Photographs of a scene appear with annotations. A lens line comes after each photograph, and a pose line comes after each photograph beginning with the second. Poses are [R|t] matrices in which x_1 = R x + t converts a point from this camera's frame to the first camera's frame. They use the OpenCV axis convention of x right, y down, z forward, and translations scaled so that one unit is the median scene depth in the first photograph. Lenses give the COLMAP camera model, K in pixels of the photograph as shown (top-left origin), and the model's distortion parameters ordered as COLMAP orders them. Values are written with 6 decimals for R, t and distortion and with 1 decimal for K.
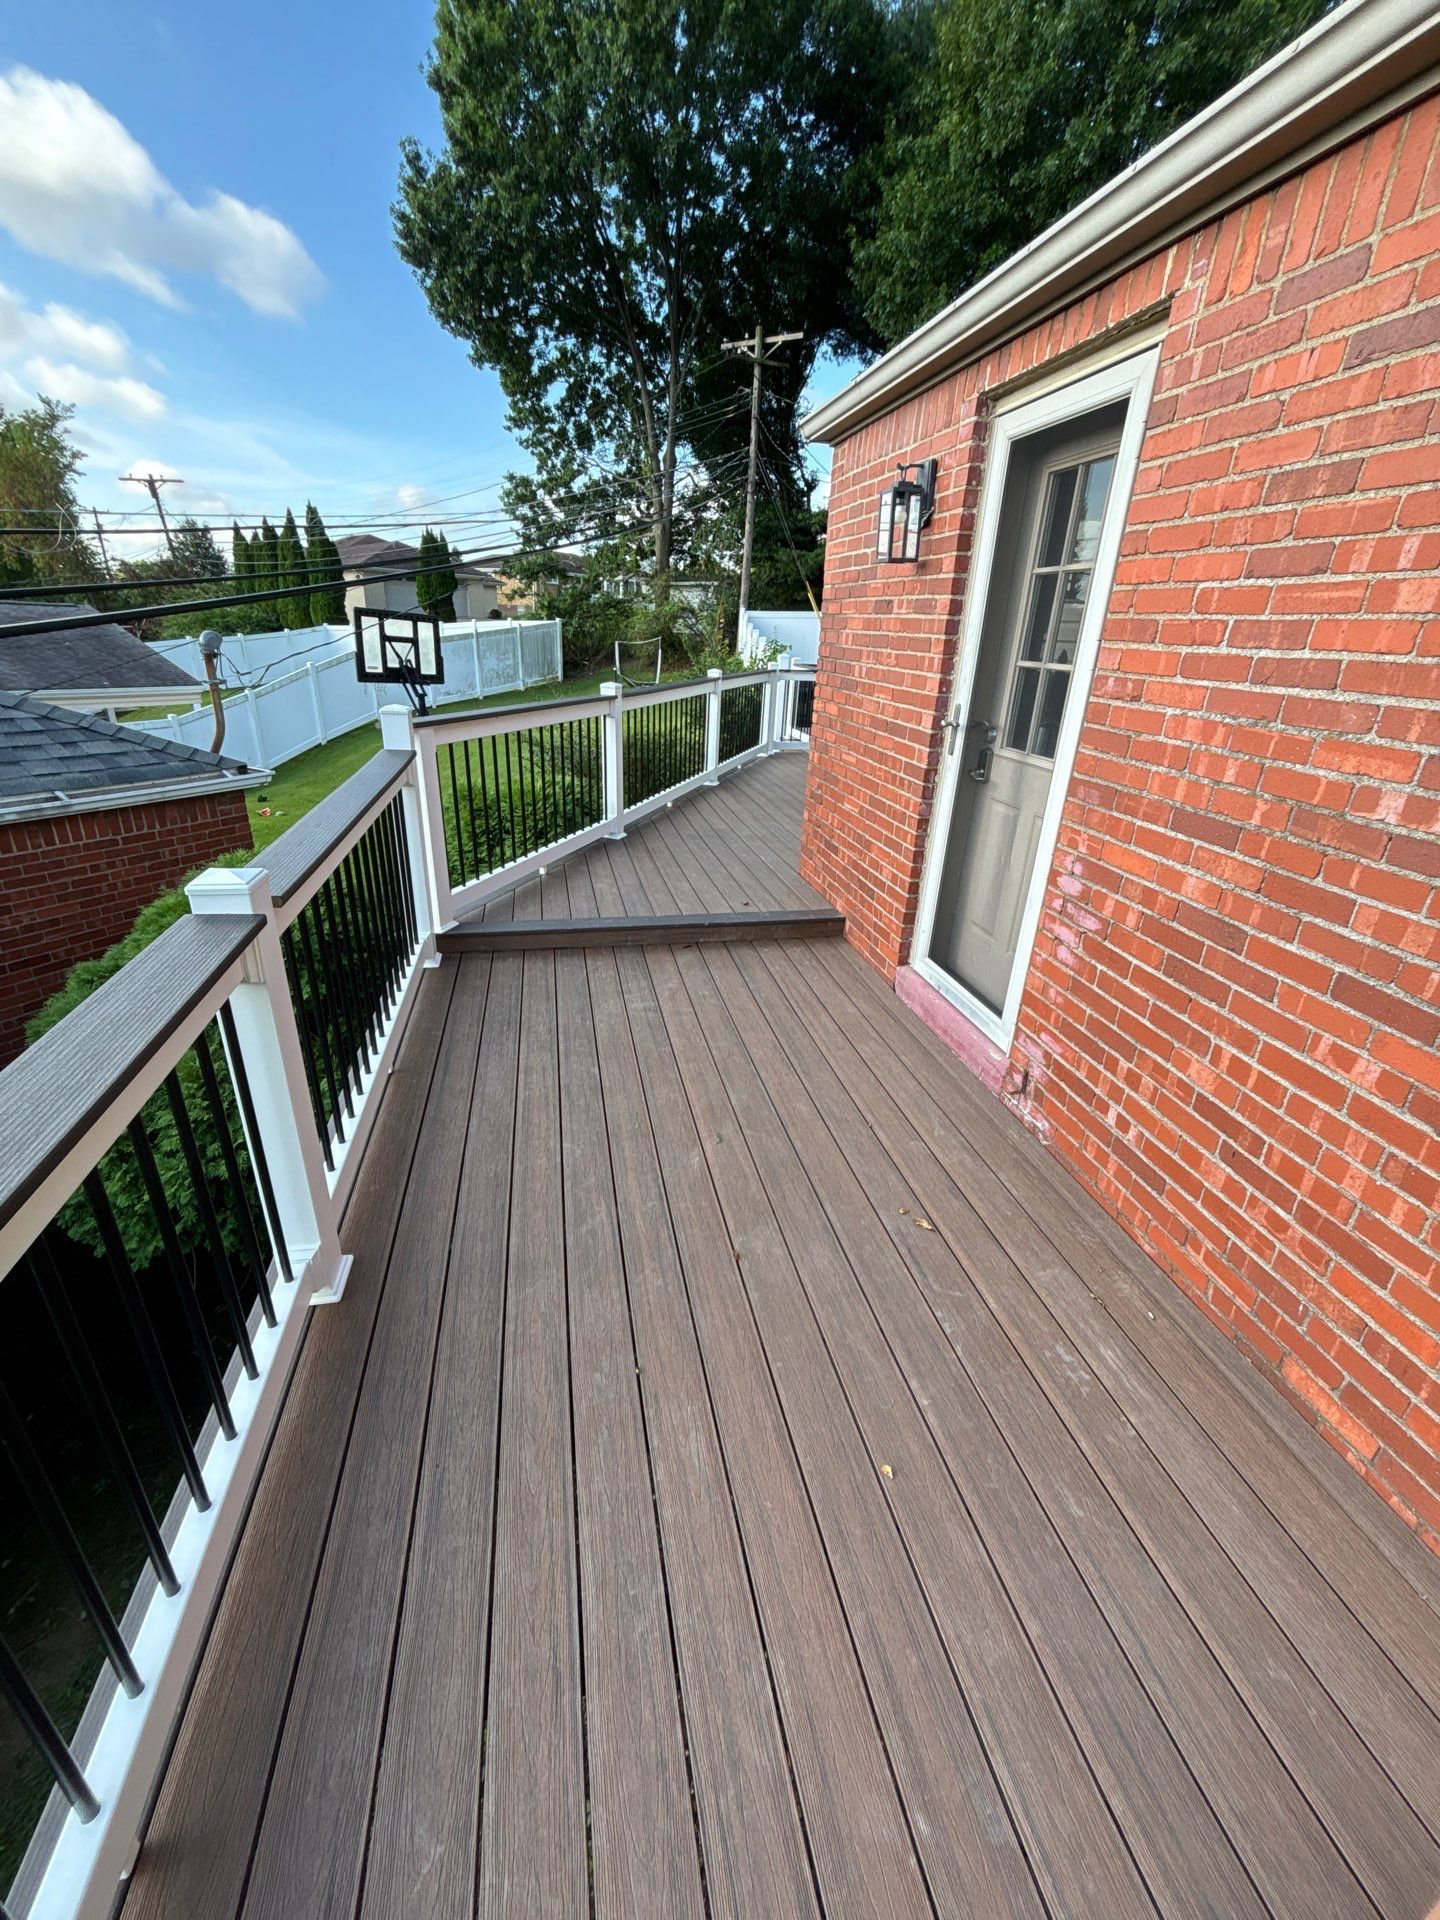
lens RADIAL K [[764.3, 0, 720.1], [0, 764.3, 957.1], [0, 0, 1]] dist [-0.000023, -0.000512]
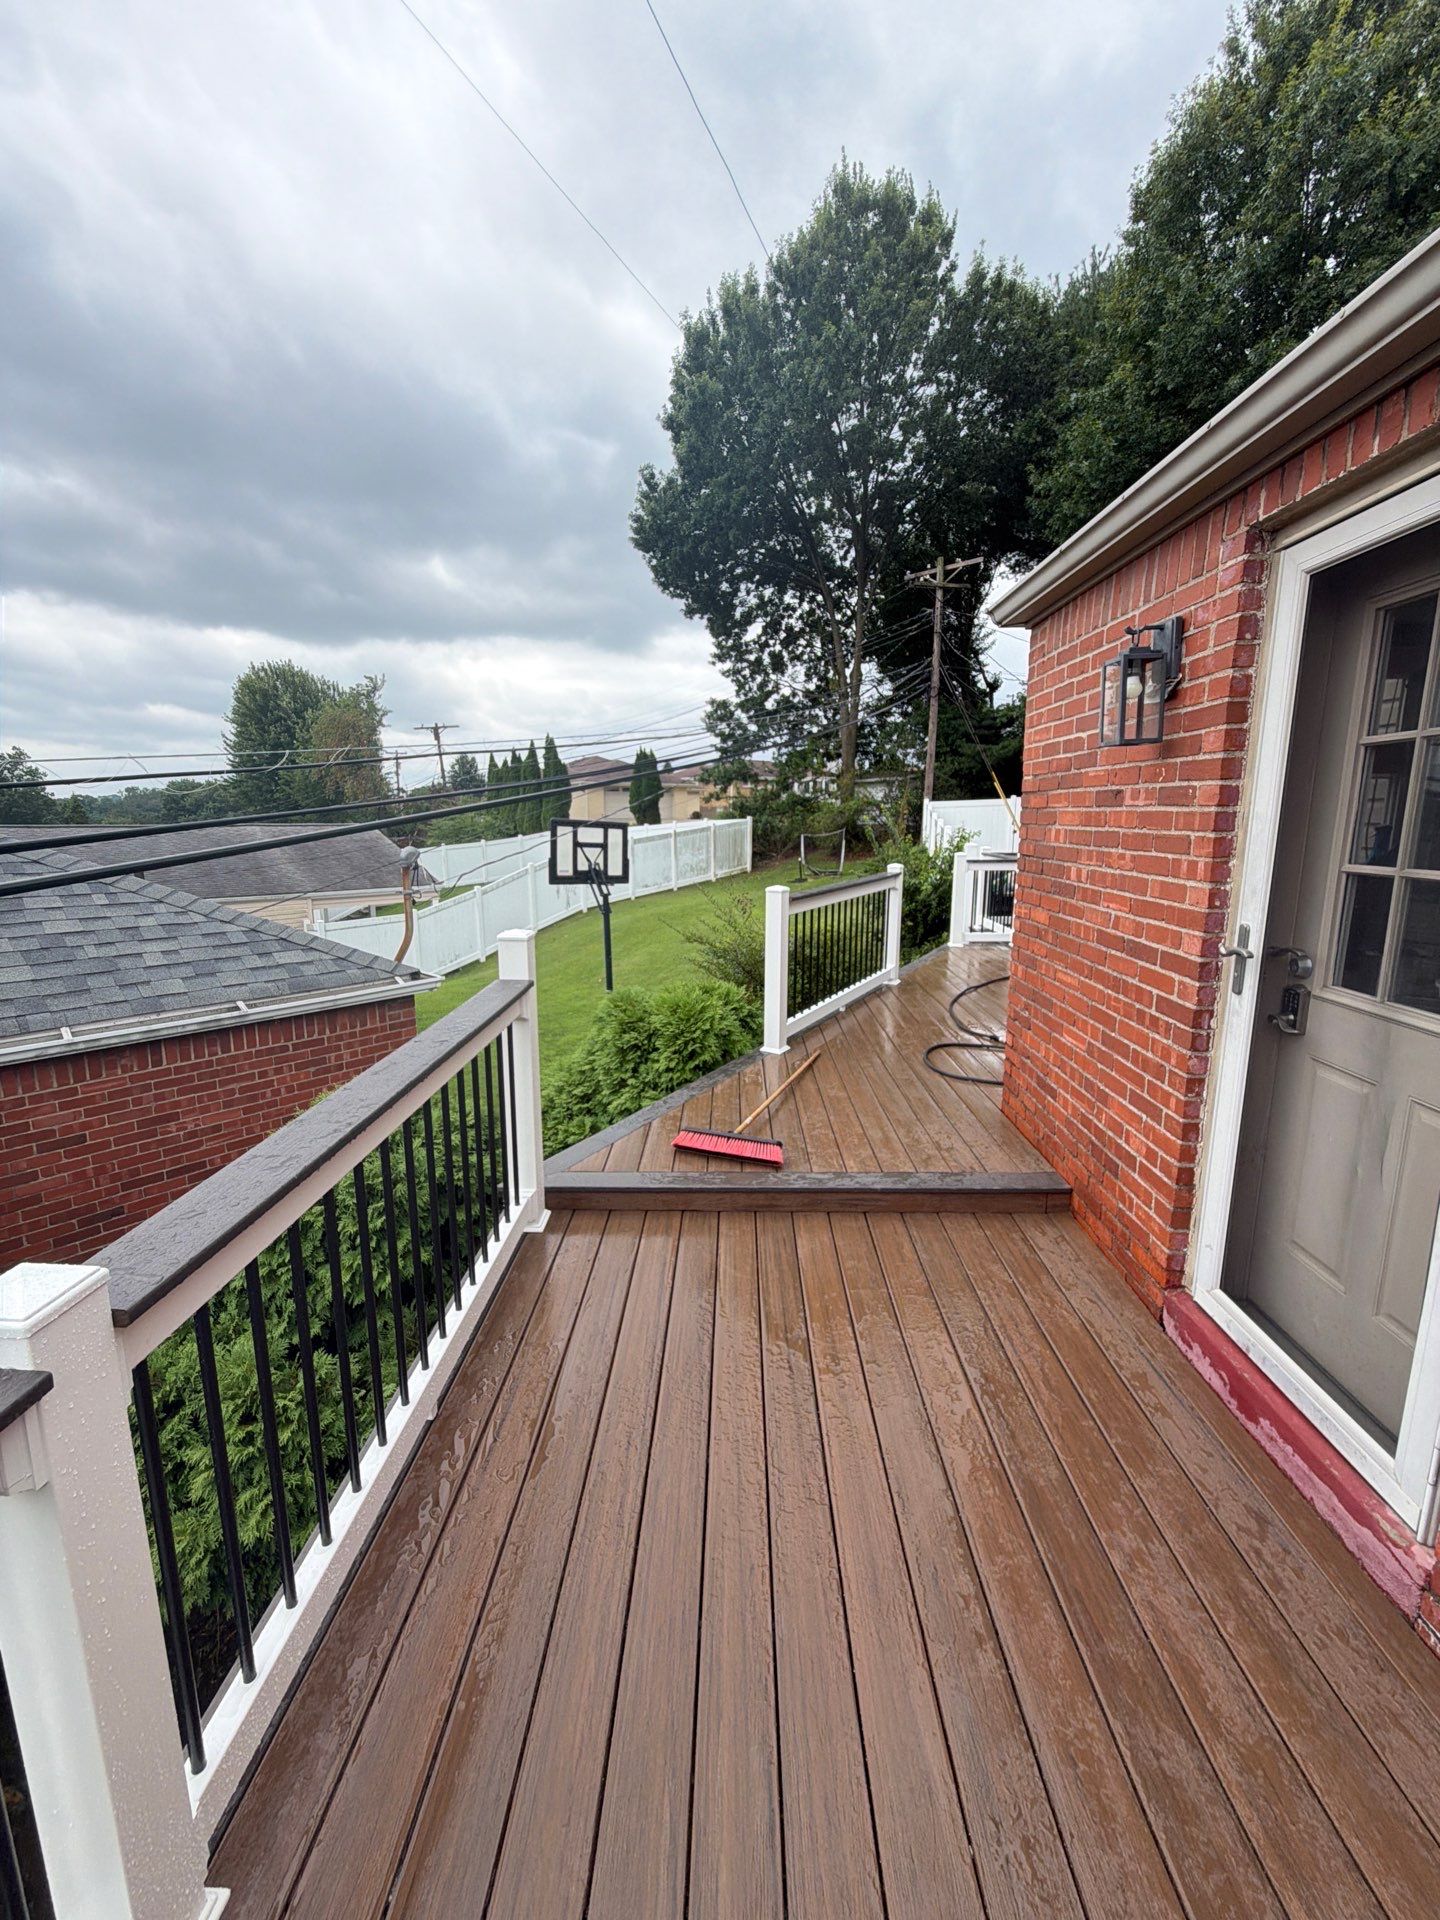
lens RADIAL K [[773.0, 0, 718.8], [0, 773.0, 947.6], [0, 0, 1]] dist [-0.001203, -0.000408]
pose [[0.971844, -0.004989, -0.235571, 0.001674], [-0.052164, 0.970412, -0.235754, -0.014681], [0.229777, 0.241405, 0.942829, 0.028725]]
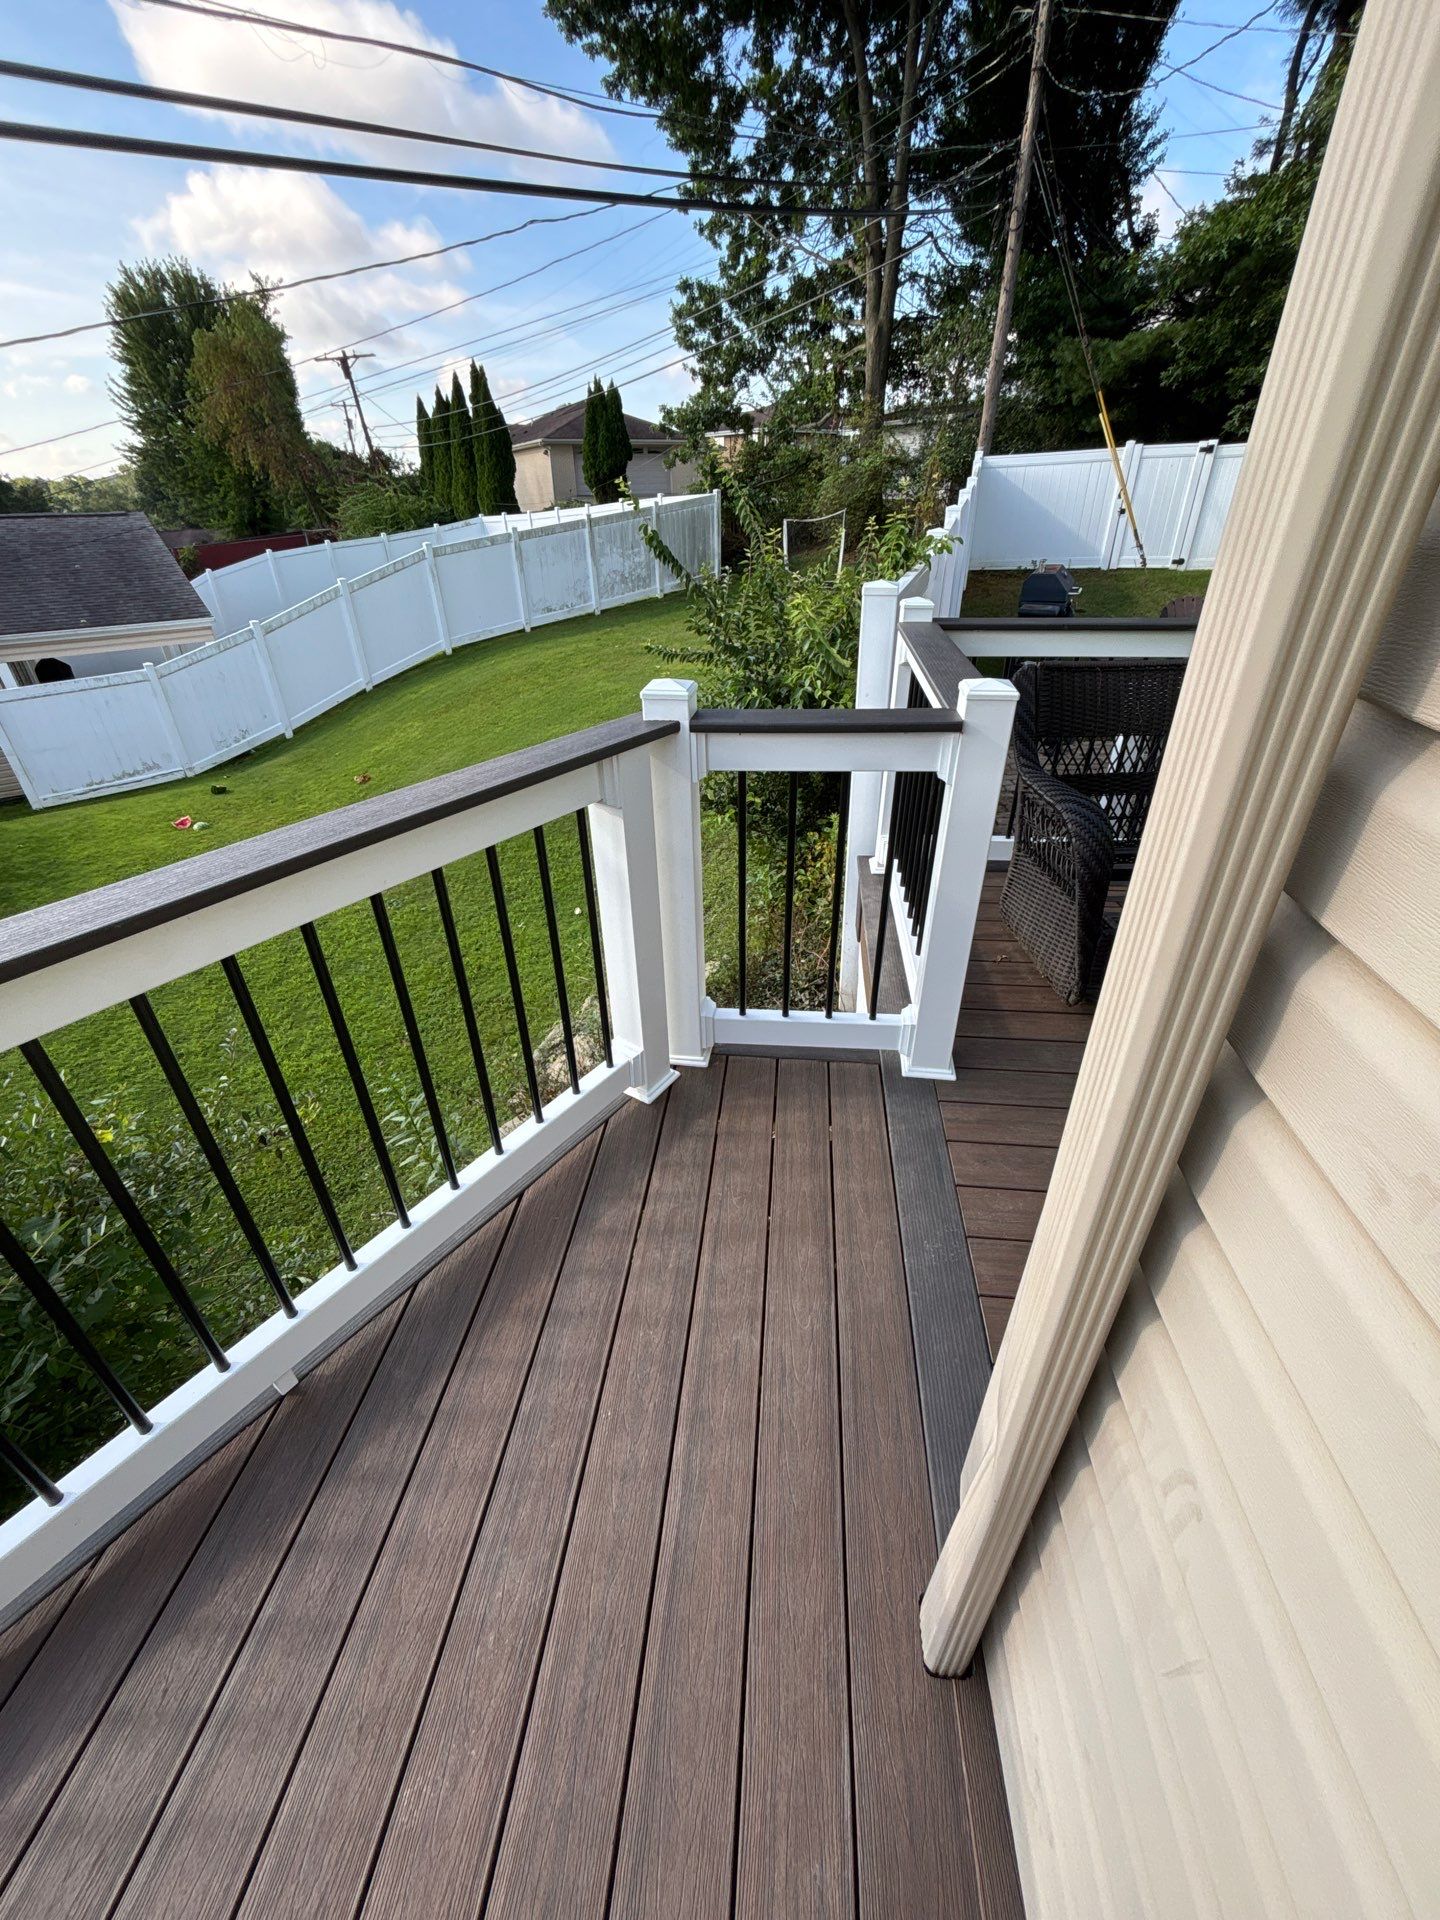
lens RADIAL K [[764.3, 0, 720.1], [0, 764.3, 957.1], [0, 0, 1]] dist [-0.000023, -0.000512]
pose [[0.949384, 0.110516, -0.294033, 0.064753], [-0.069426, 0.986740, 0.146713, -0.154638], [0.306348, -0.118873, 0.944468, 0.363045]]
